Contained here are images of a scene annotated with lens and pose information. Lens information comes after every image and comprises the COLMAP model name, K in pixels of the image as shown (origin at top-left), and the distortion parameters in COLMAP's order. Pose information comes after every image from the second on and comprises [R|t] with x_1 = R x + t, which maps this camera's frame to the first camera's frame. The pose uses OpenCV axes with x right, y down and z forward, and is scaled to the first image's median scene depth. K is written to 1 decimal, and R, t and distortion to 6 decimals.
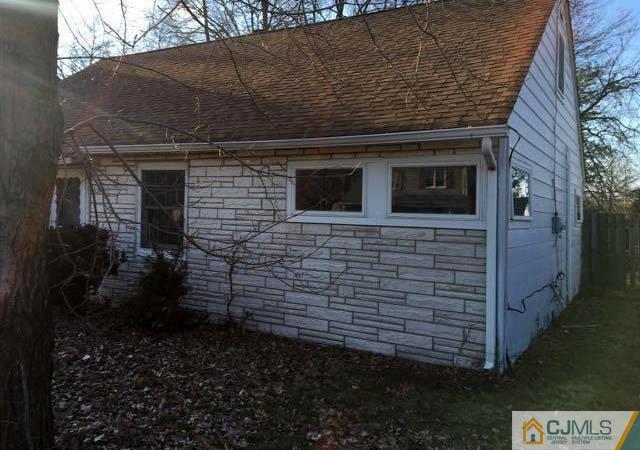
lens RADIAL K [[543.3, 0, 318.7], [0, 543.3, 220.3], [0, 0, 1]] dist [0.092843, -0.070598]
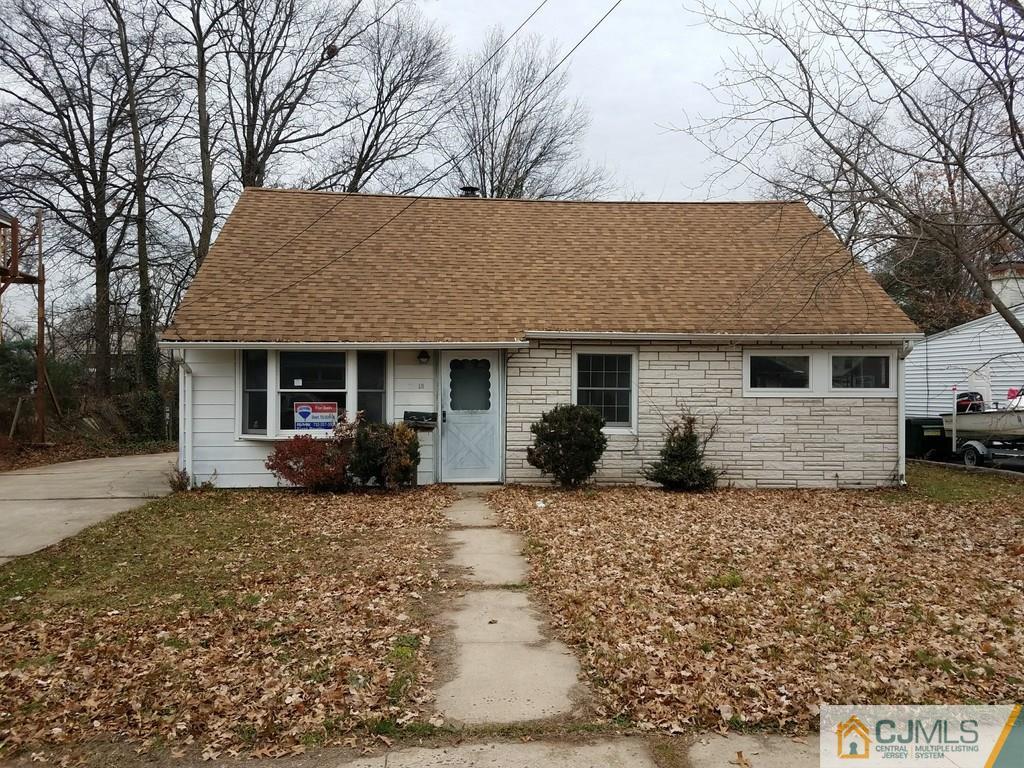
lens RADIAL K [[775.6, 0, 512.2], [0, 775.6, 391.6], [0, 0, 1]] dist [0.073698, -0.079466]
pose [[0.840033, -0.028167, 0.541803, -1.605411], [0.029705, 0.999541, 0.005907, -0.039476], [-0.541721, 0.011132, 0.840484, -0.253303]]
